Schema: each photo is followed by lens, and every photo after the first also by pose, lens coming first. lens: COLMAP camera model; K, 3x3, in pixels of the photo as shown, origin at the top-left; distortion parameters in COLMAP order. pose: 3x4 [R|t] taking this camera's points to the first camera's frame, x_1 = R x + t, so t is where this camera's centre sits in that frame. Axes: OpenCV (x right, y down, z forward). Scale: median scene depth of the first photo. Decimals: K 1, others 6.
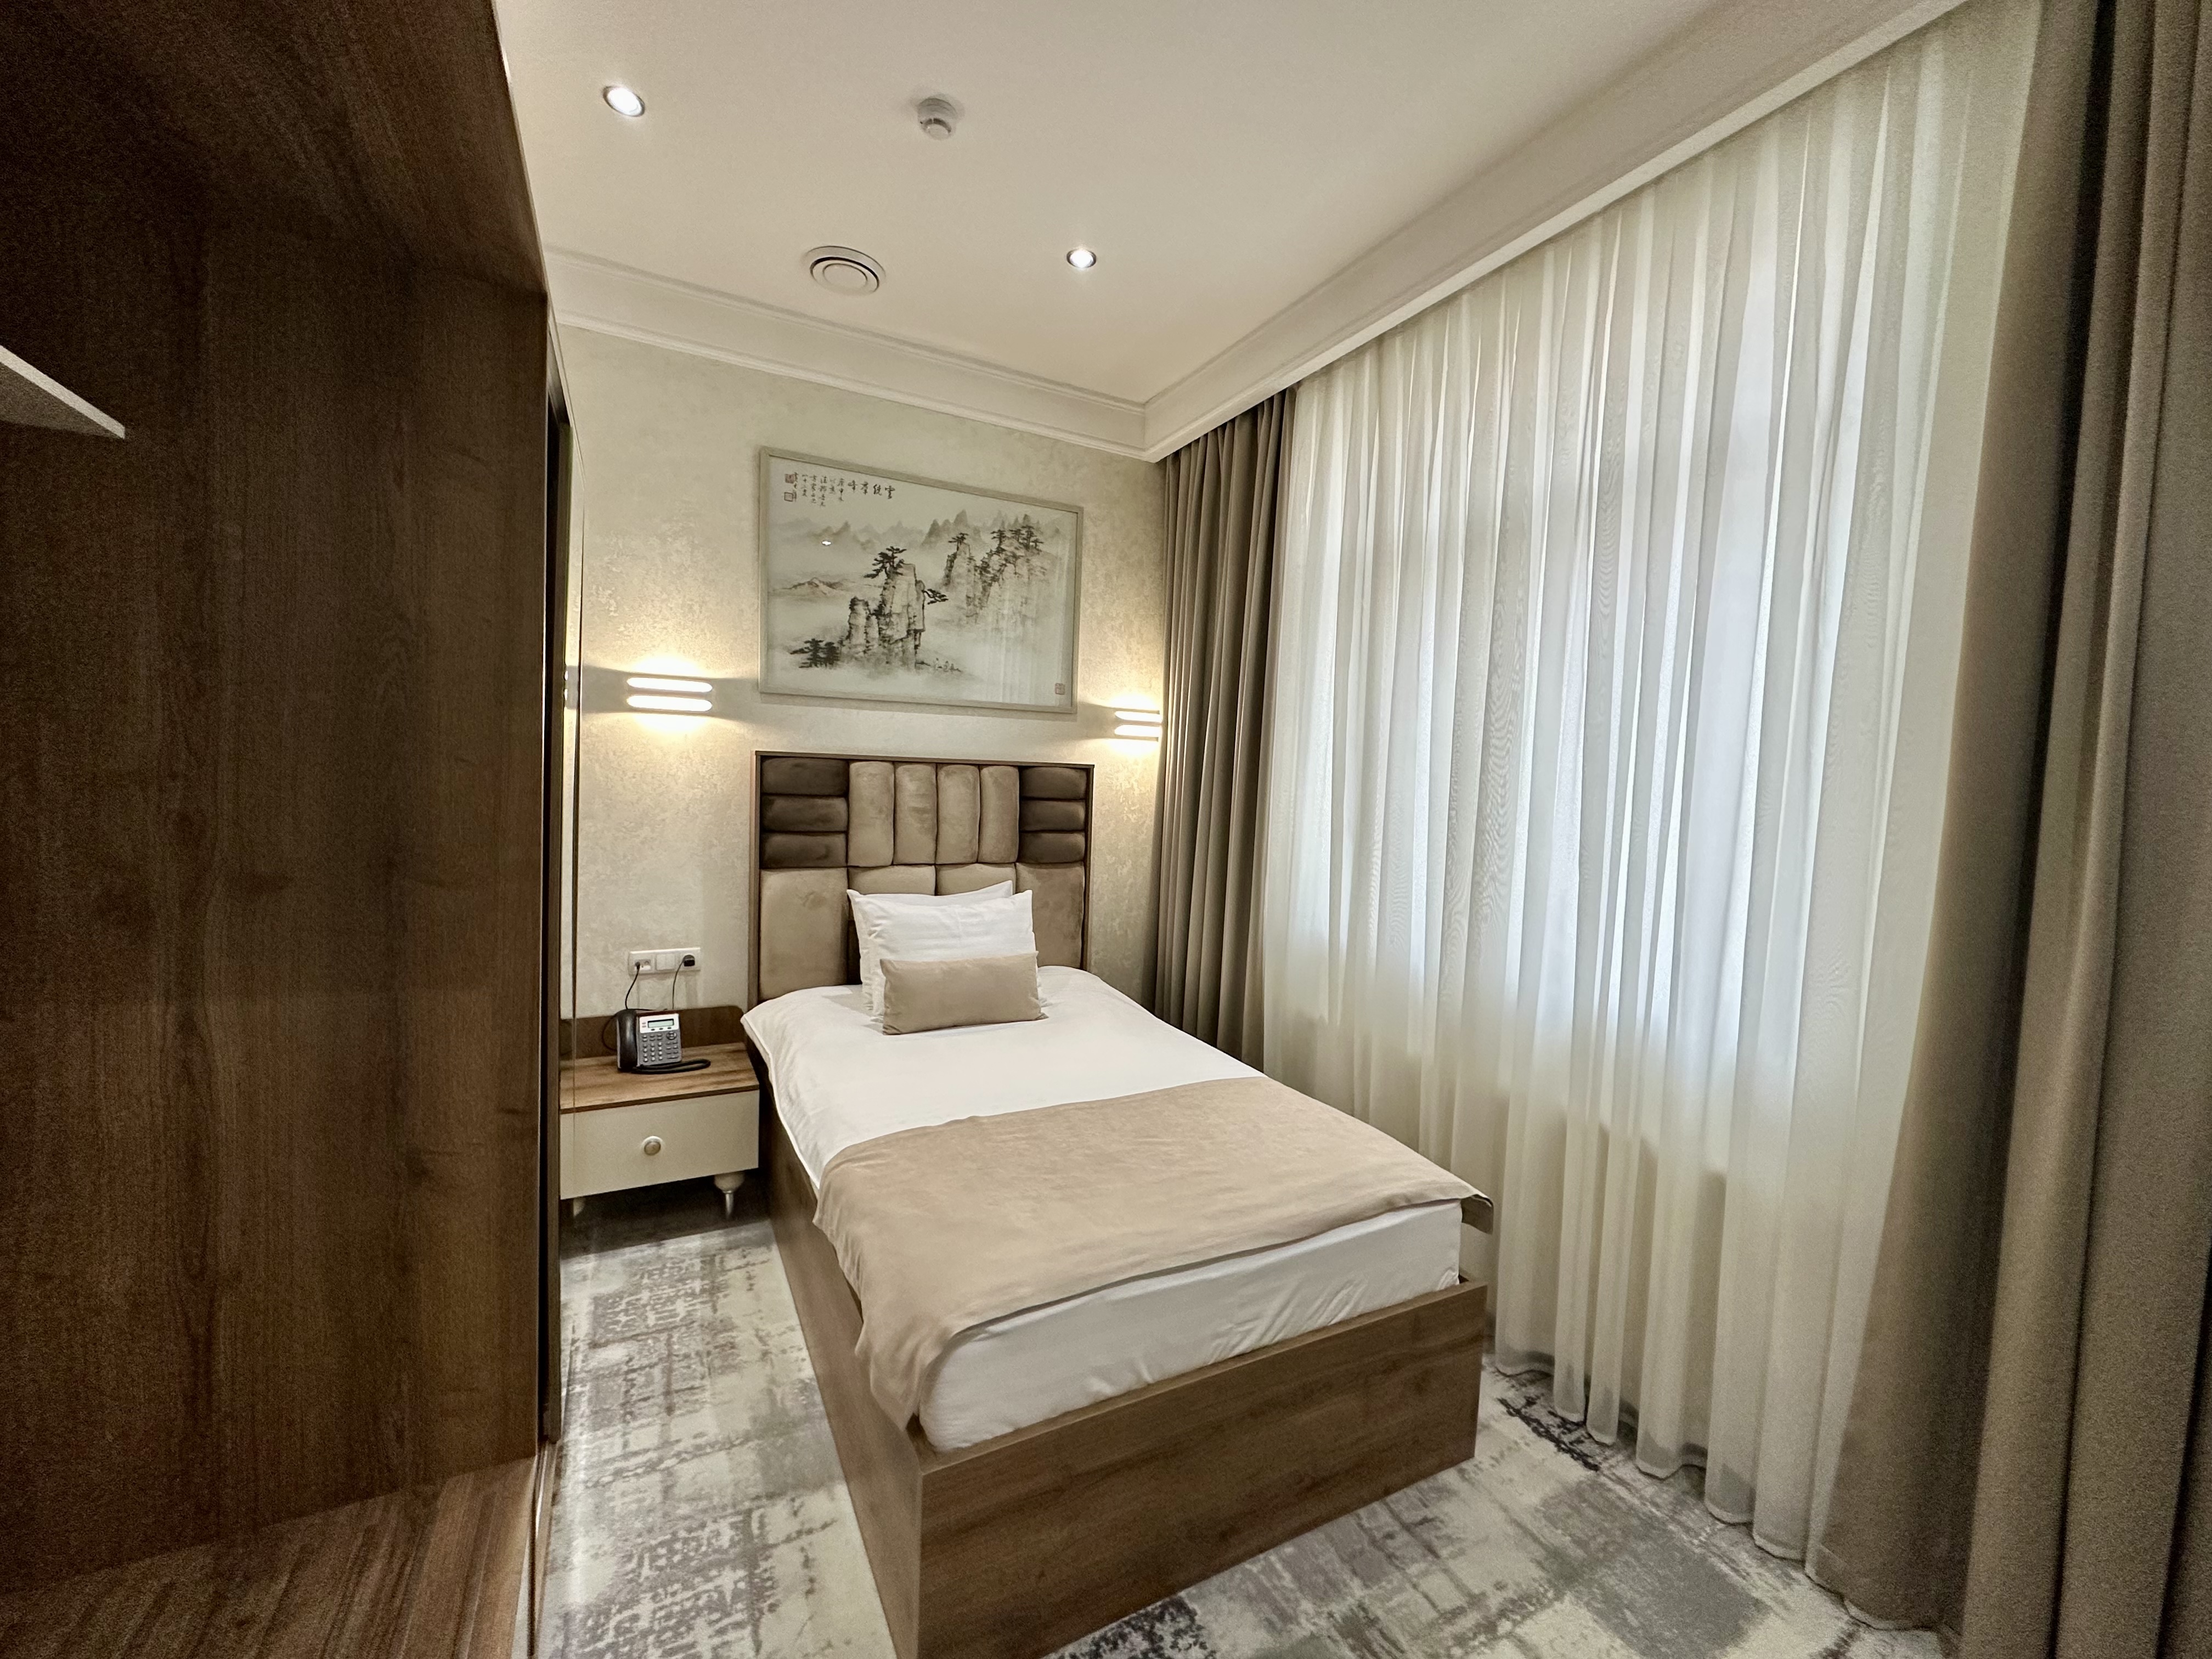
lens RADIAL K [[894.1, 0, 1103.2], [0, 894.1, 825.4], [0, 0, 1]] dist [0.002086, -0.008664]
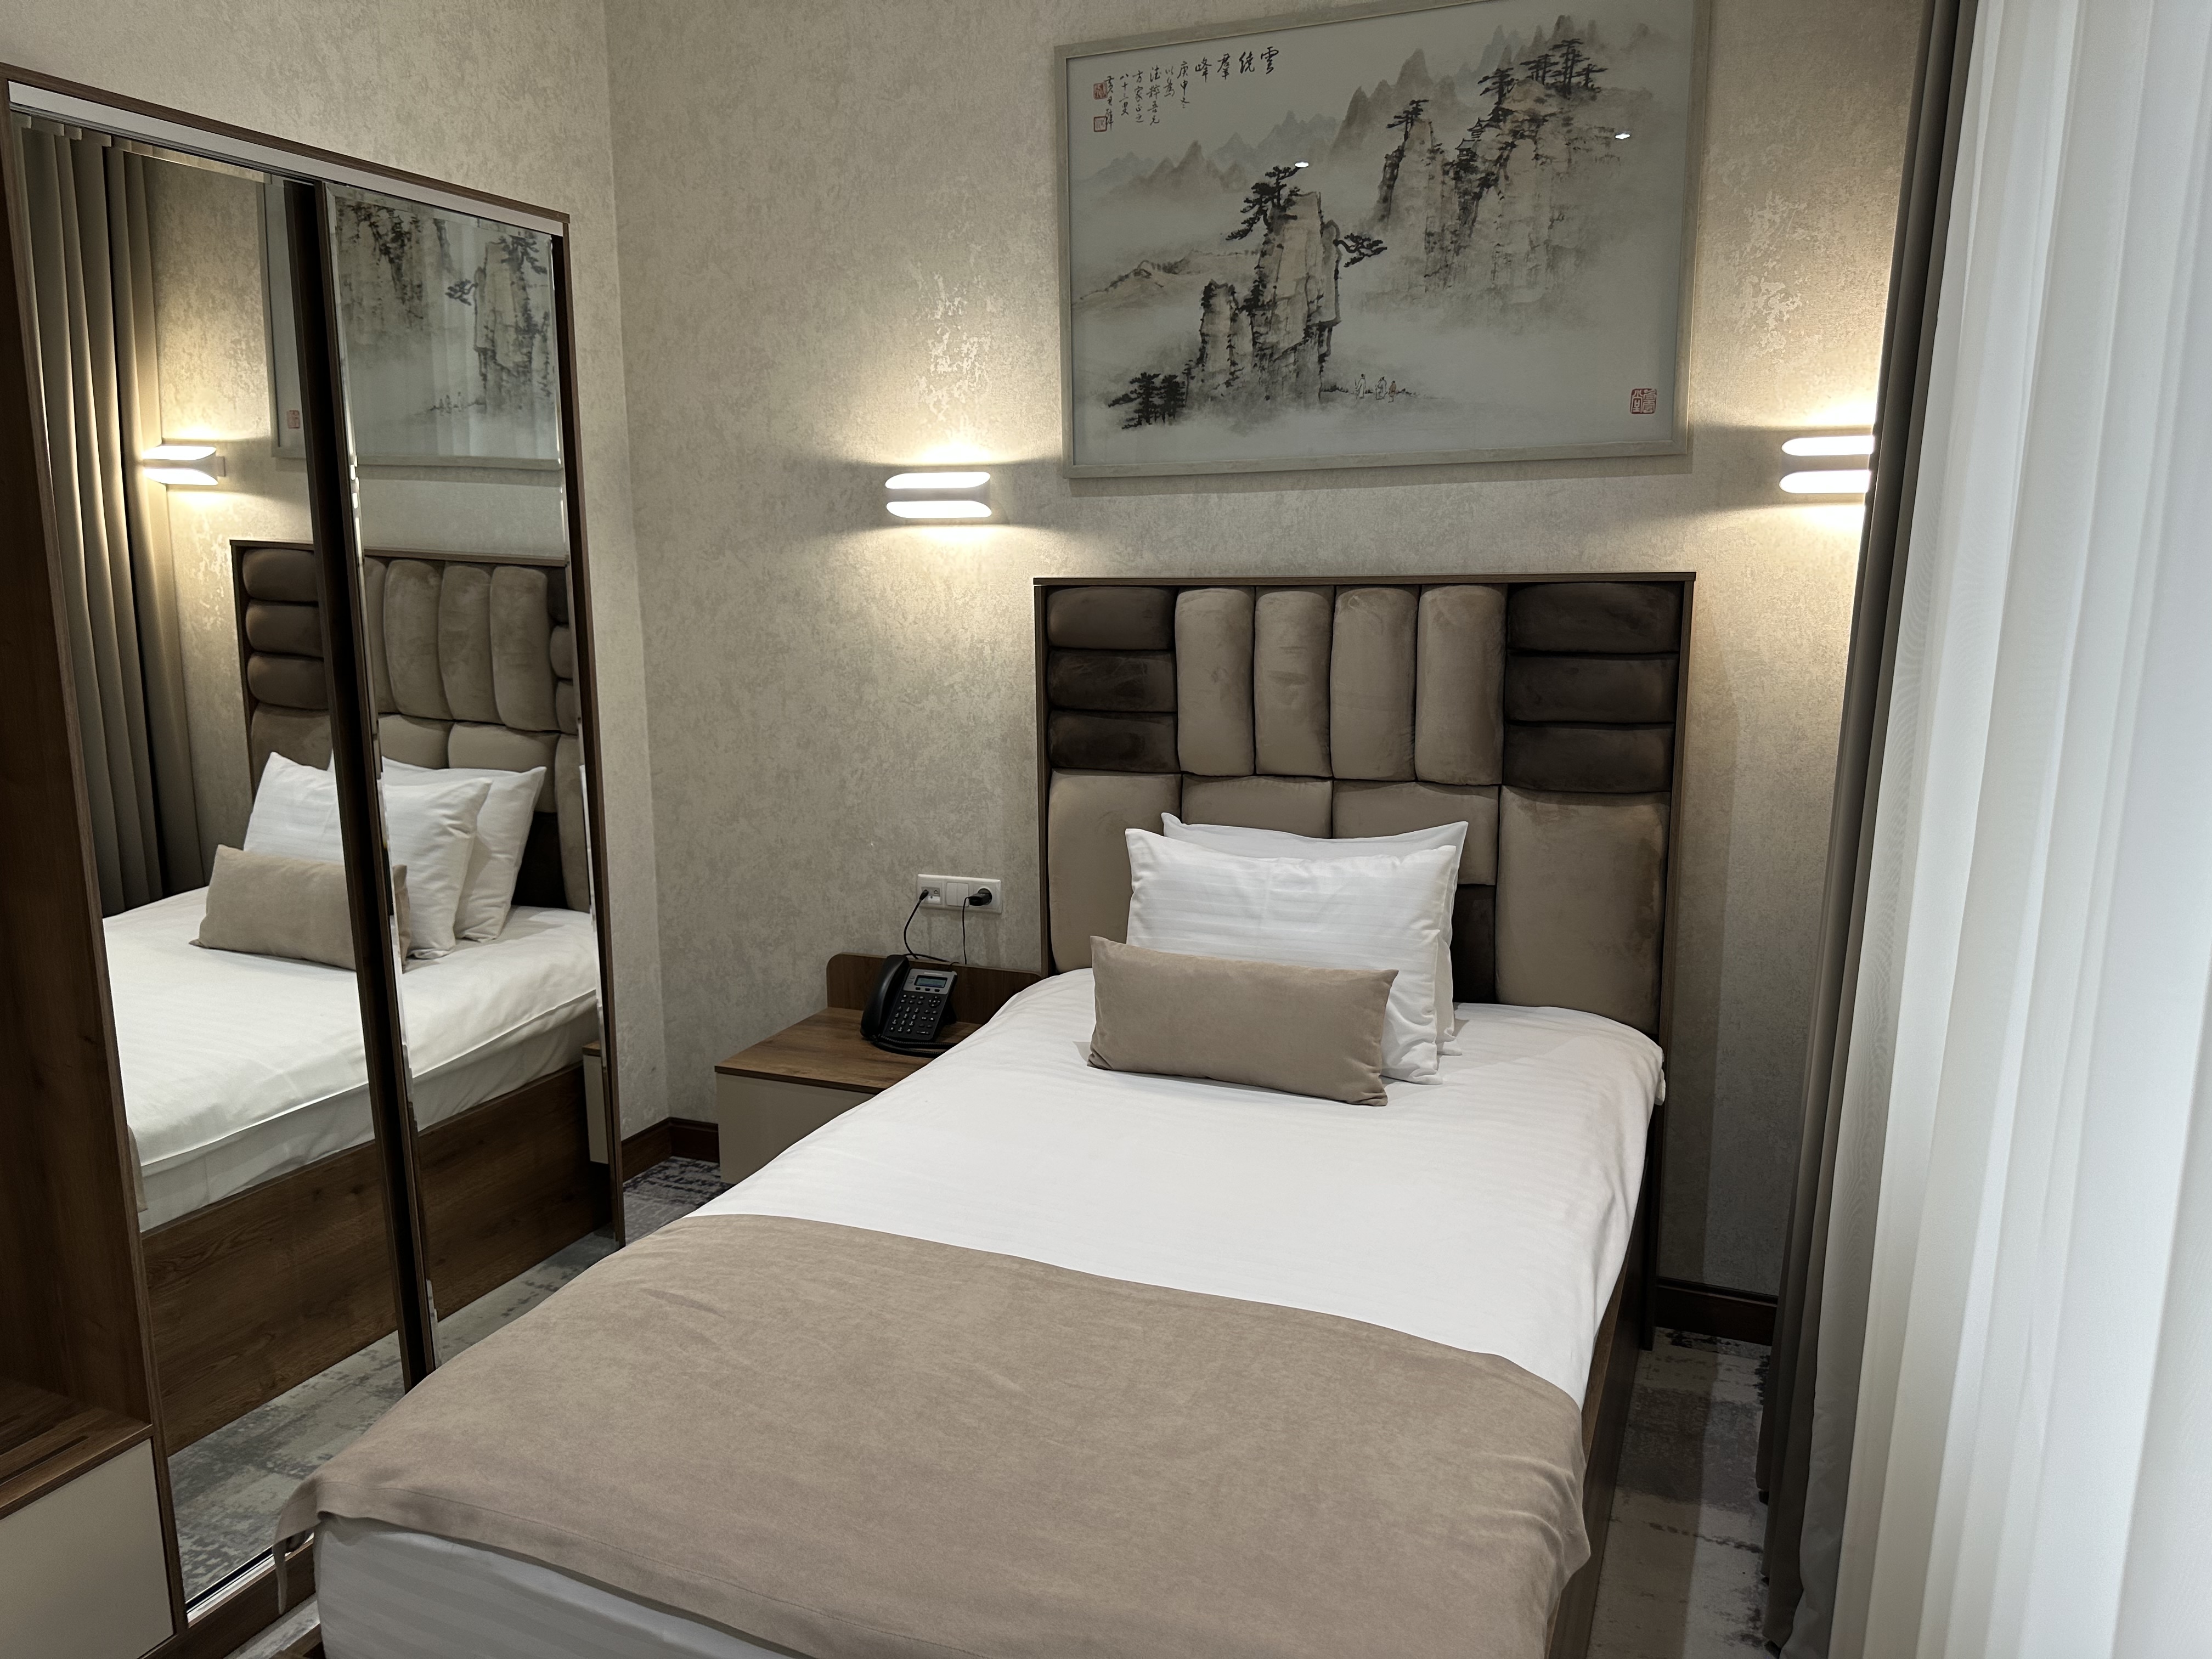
lens RADIAL K [[1559.3, 0, 1106.0], [0, 1559.3, 829.5], [0, 0, 1]] dist [0.162102, -0.344670]
pose [[0.631134, 0.095563, -0.769765, 0.479359], [-0.011425, 0.993419, 0.113962, -0.032993], [0.775590, -0.063131, 0.628072, 0.331753]]
